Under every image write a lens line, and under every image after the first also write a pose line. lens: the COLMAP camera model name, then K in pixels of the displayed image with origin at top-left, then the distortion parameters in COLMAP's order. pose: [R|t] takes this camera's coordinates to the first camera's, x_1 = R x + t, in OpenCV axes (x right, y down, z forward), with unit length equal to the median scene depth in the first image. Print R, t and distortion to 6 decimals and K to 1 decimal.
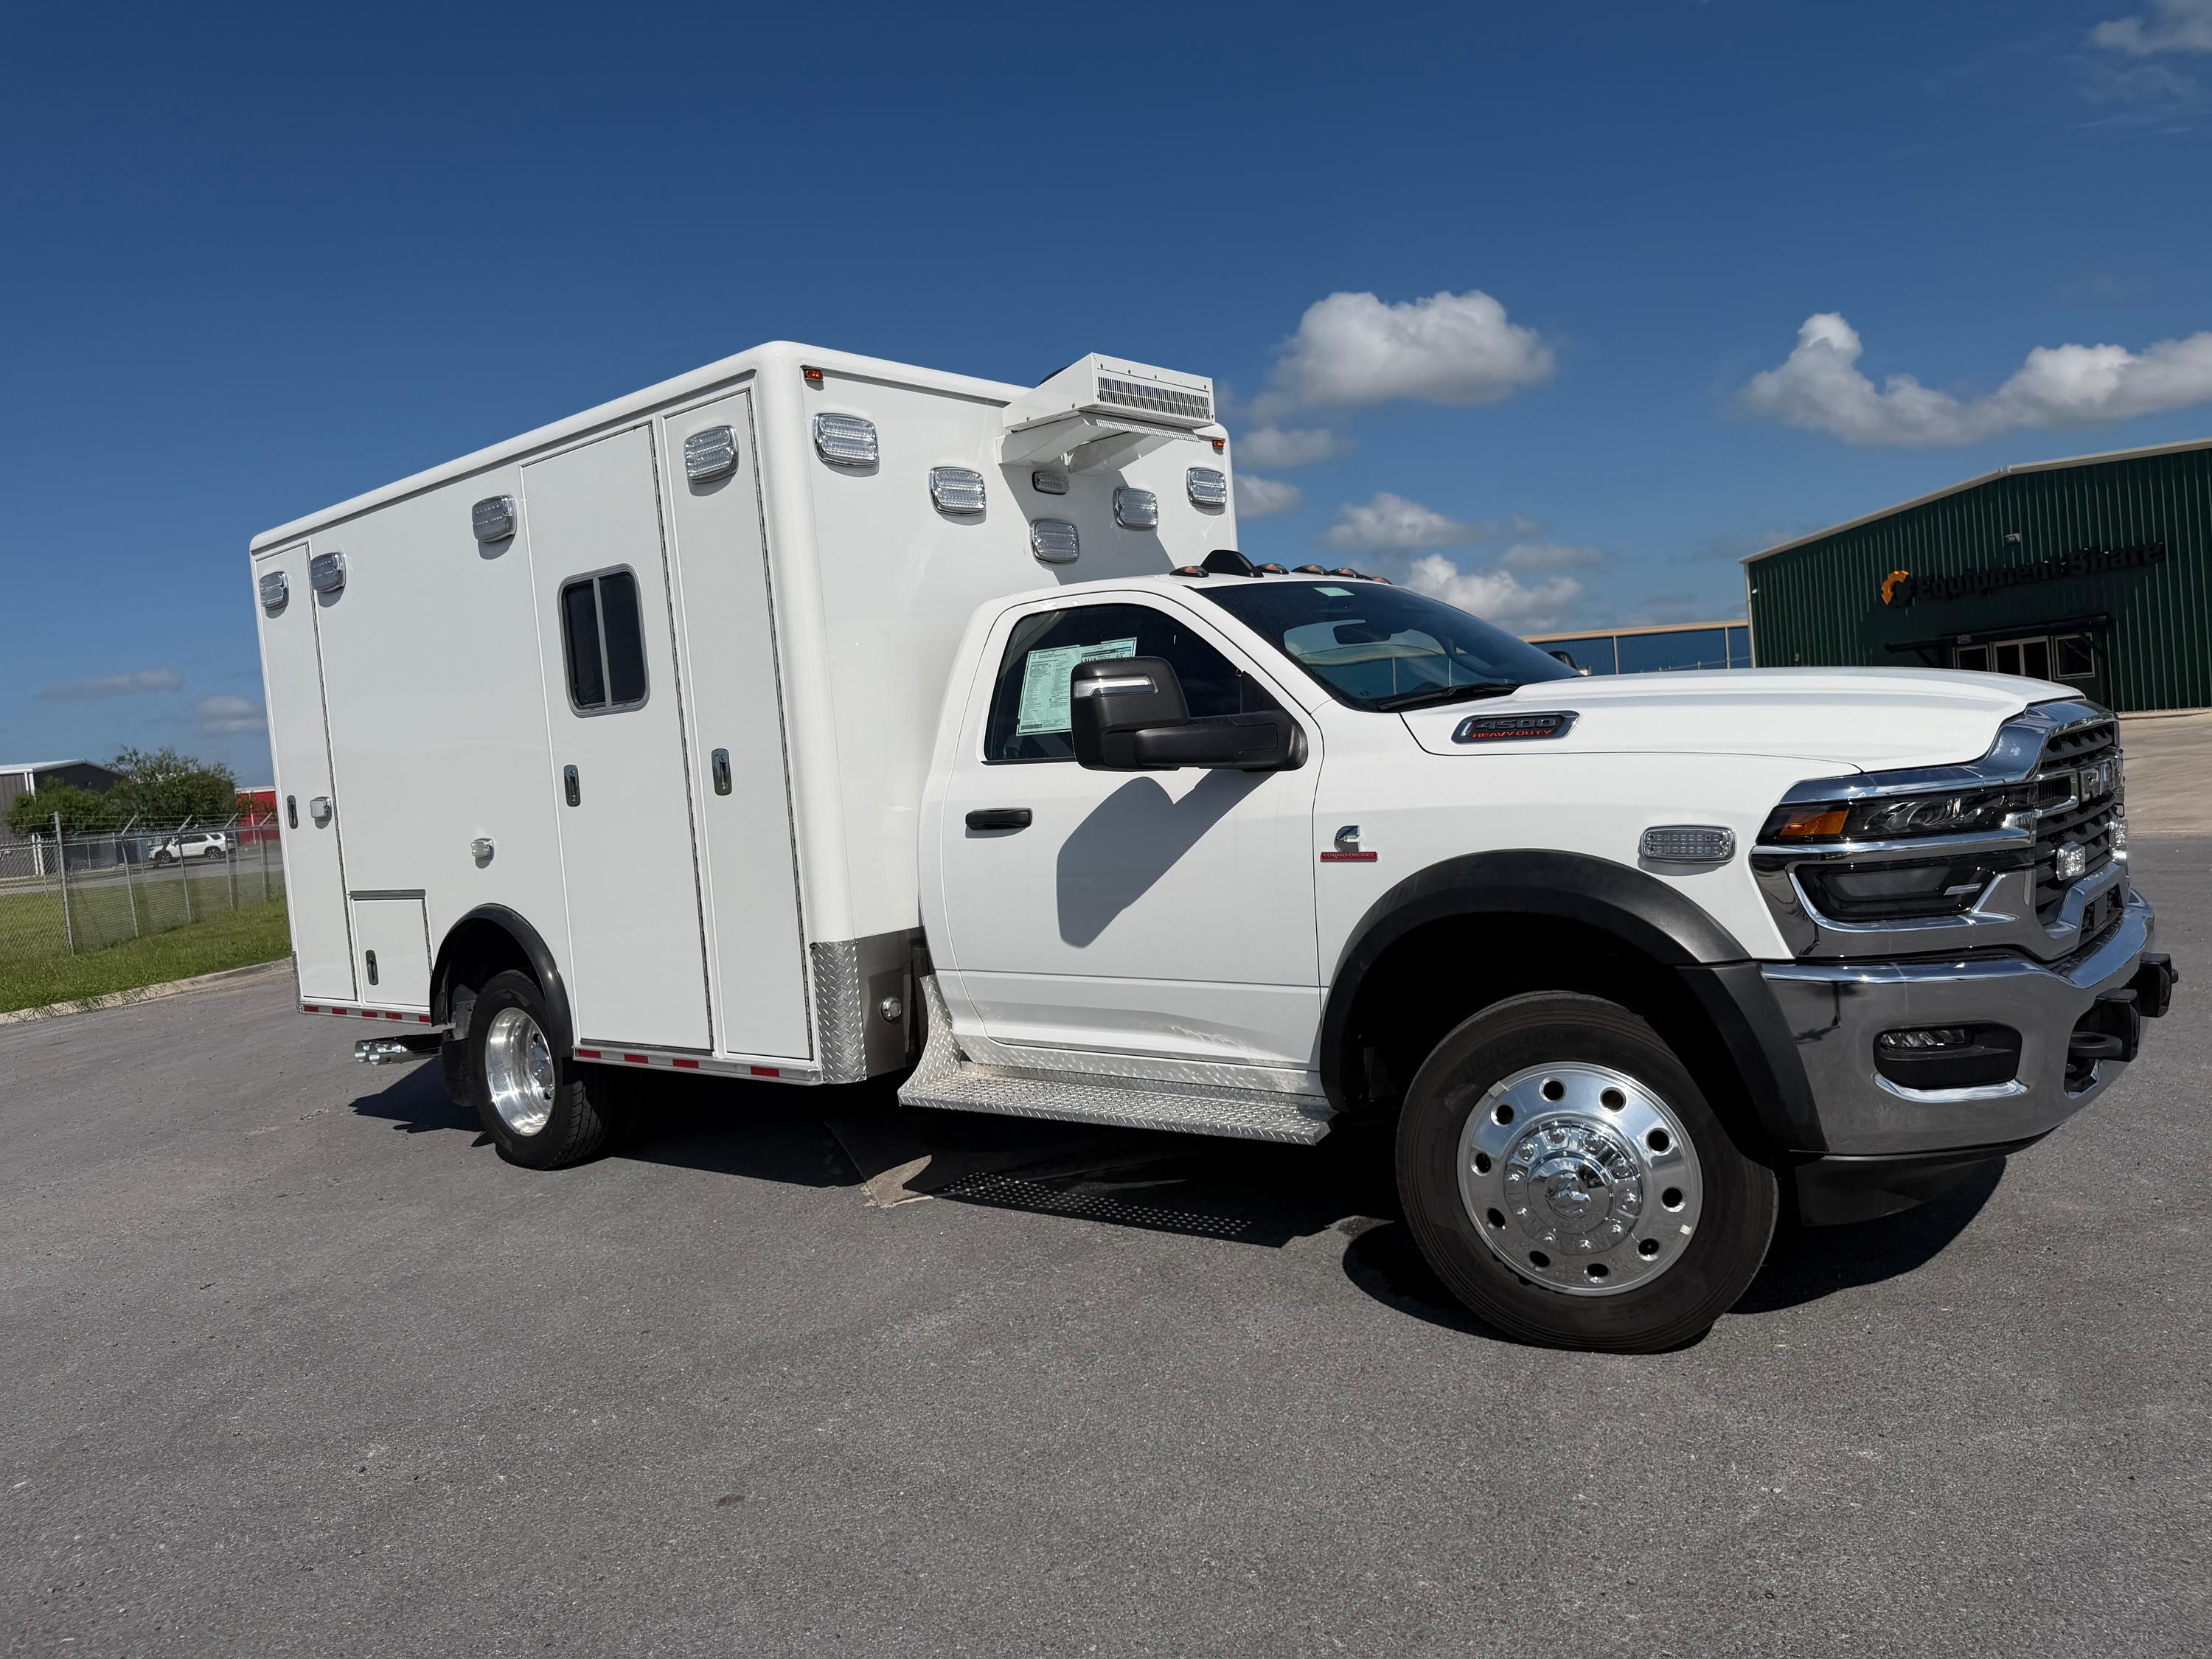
lens RADIAL K [[1570.8, 0, 1098.8], [0, 1570.8, 820.6], [0, 0, 1]] dist [0.042957, -0.059306]
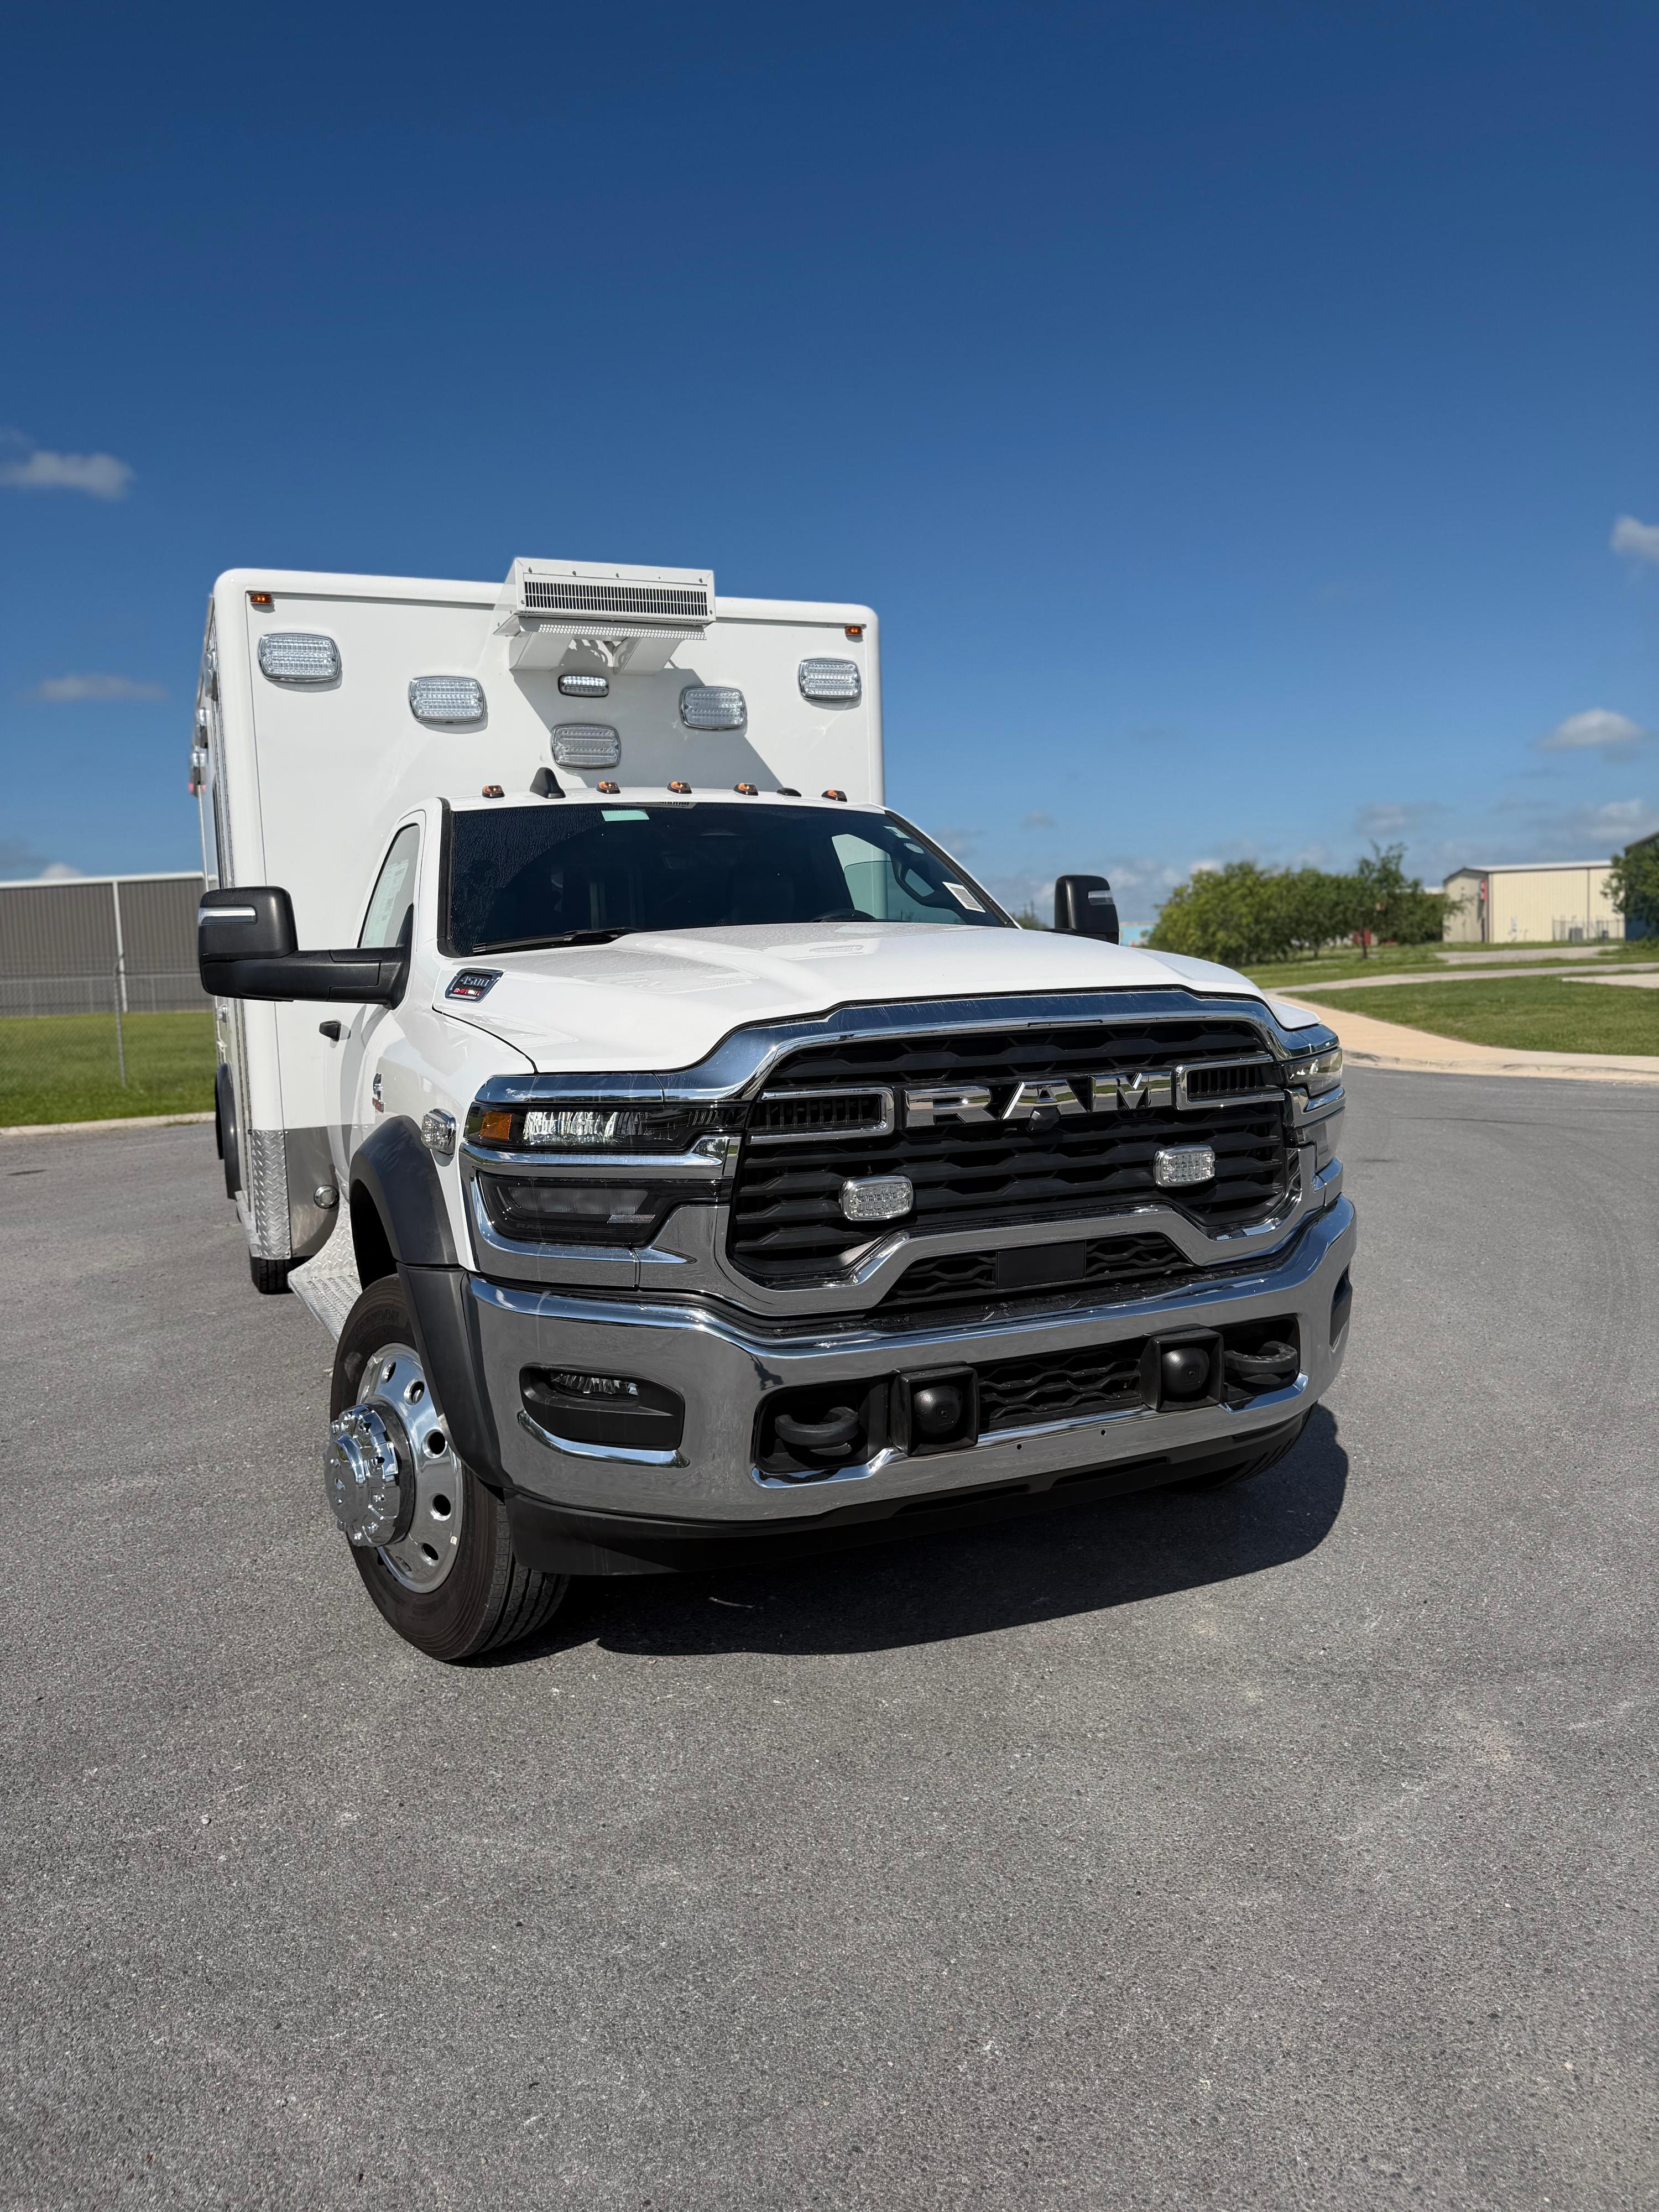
lens RADIAL K [[1570.8, 0, 830.4], [0, 1570.8, 1112.9], [0, 0, 1]] dist [0.042957, -0.059306]
pose [[0.890186, 0.098694, -0.444778, 0.669044], [-0.058639, 0.992955, 0.102970, -0.070434], [0.451807, -0.065581, 0.889702, 0.204230]]
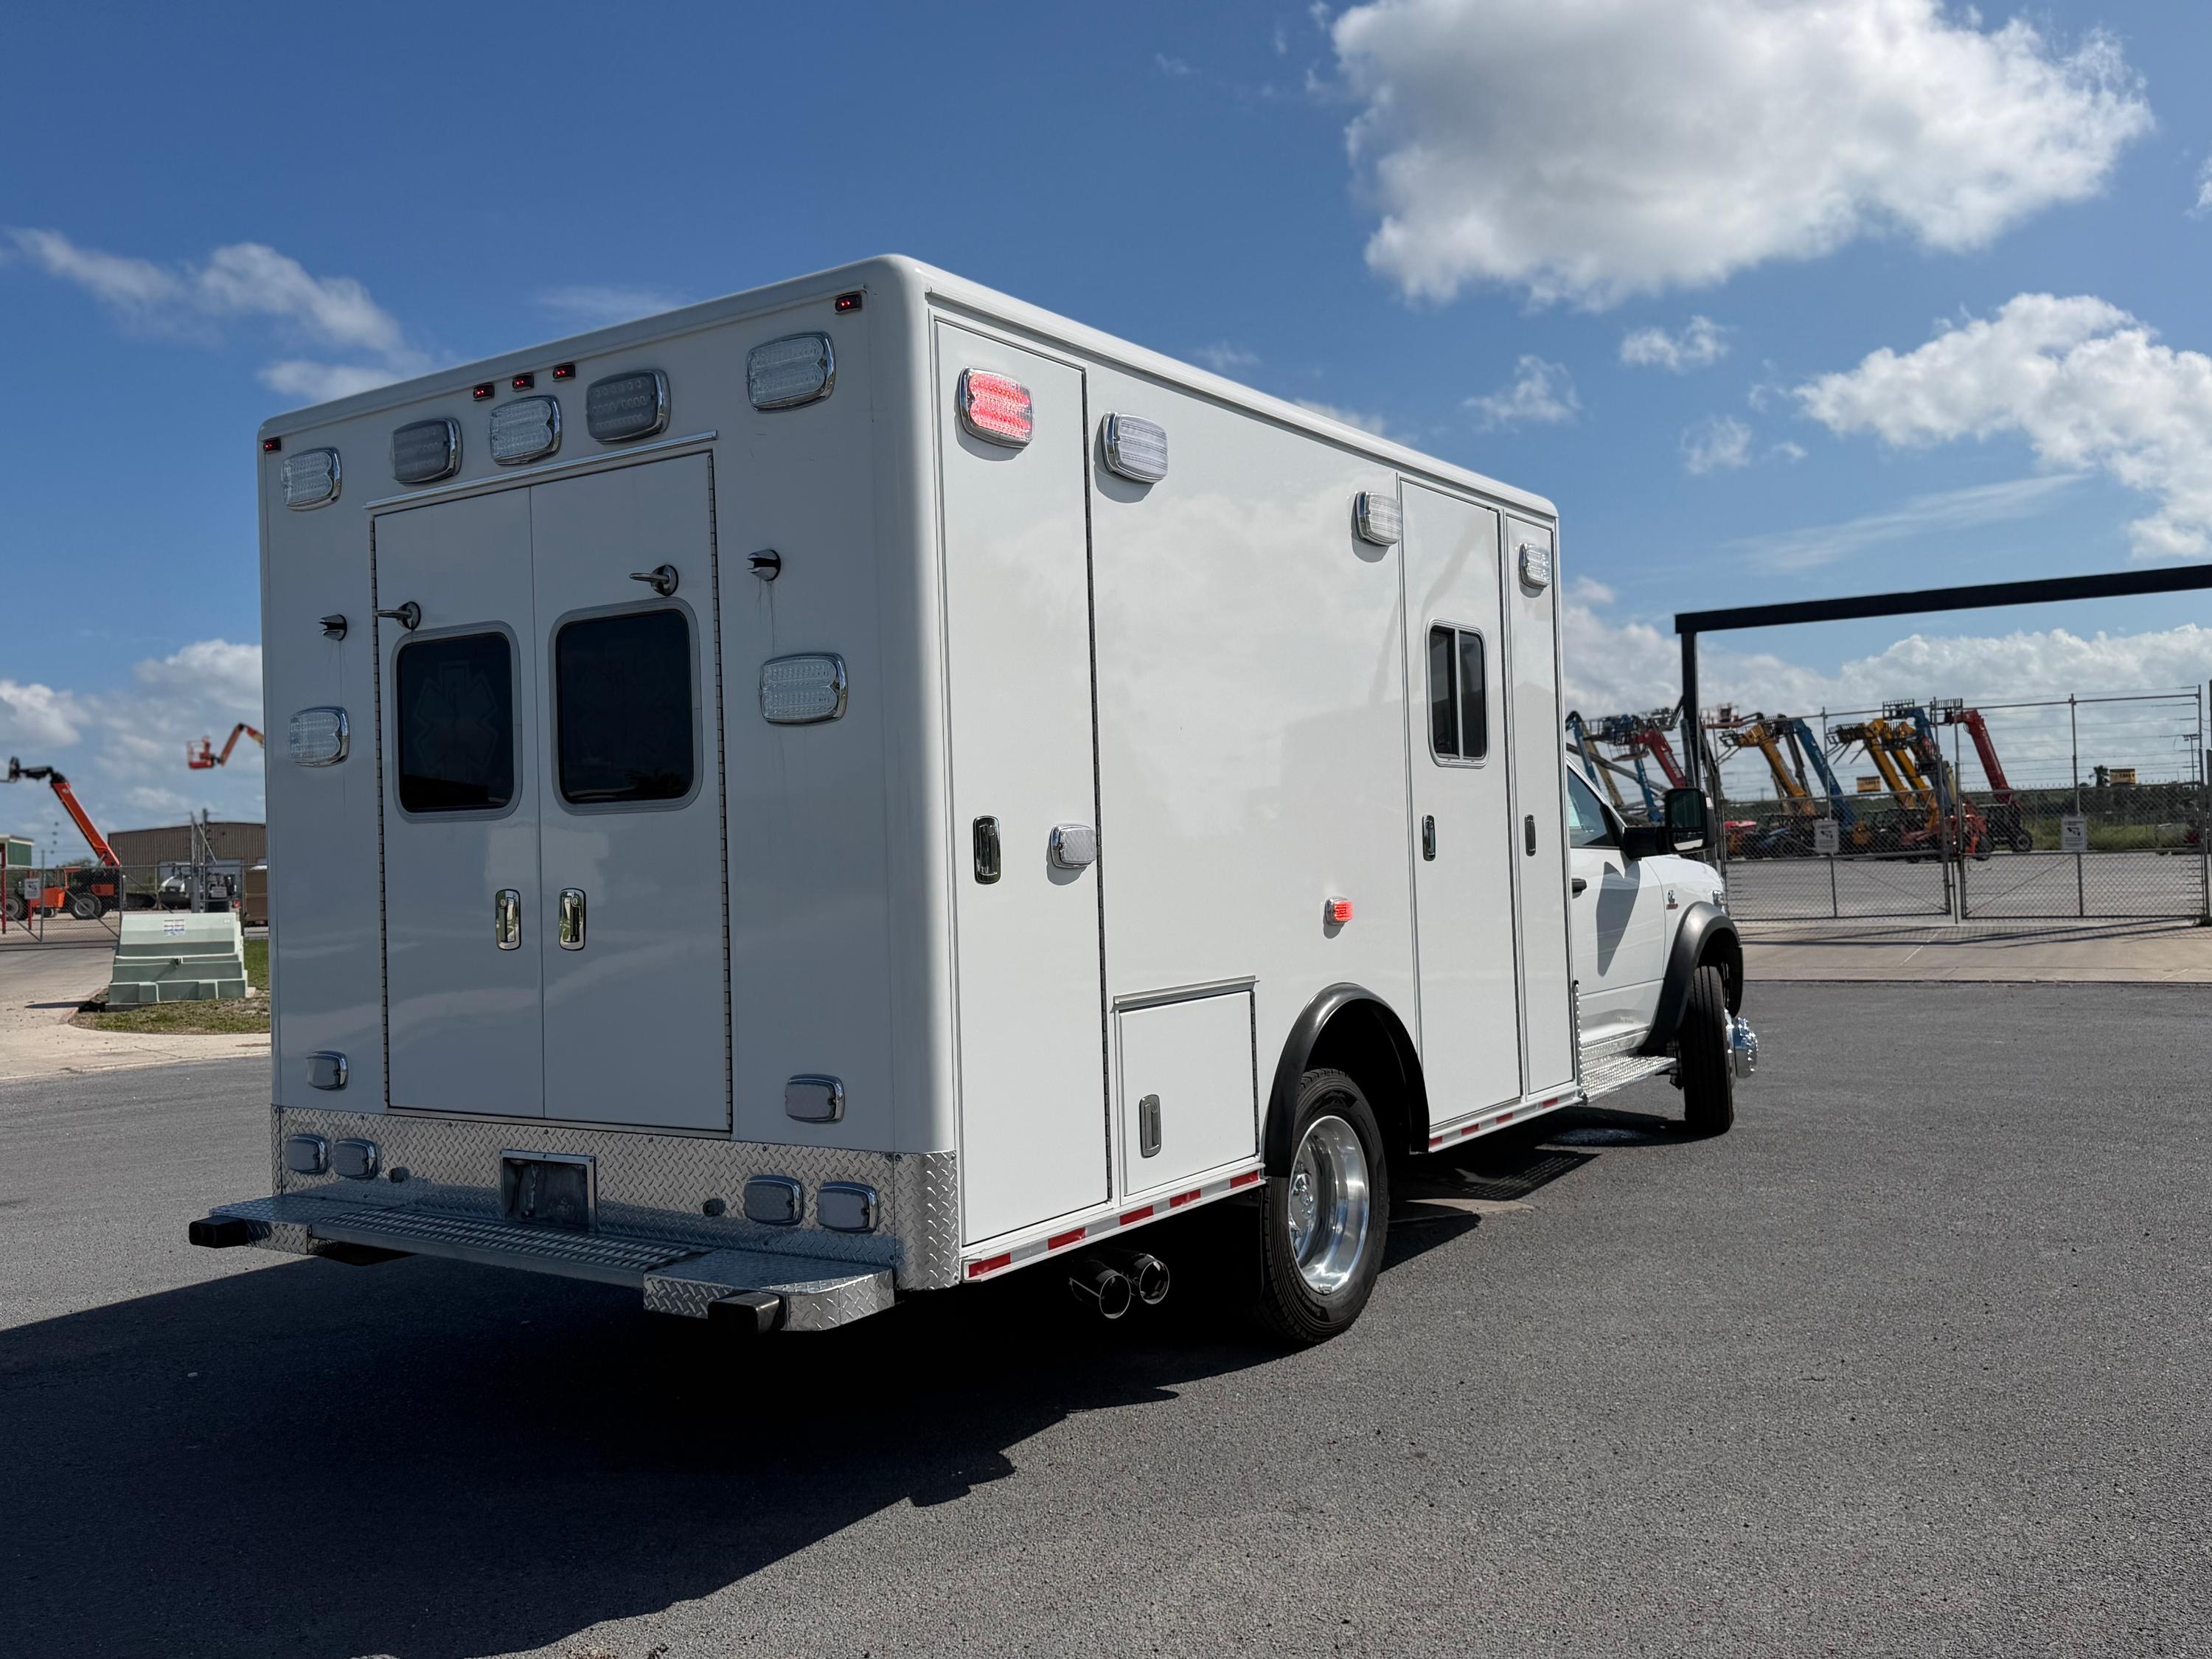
lens RADIAL K [[1860.3, 0, 1098.1], [0, 1860.3, 797.8], [0, 0, 1]] dist [0.049867, -0.058504]
pose [[-0.091533, 0.118447, 0.988733, -1.613162], [0.083859, 0.990291, -0.110871, 0.067350], [-0.992265, 0.072766, -0.100577, 1.515269]]
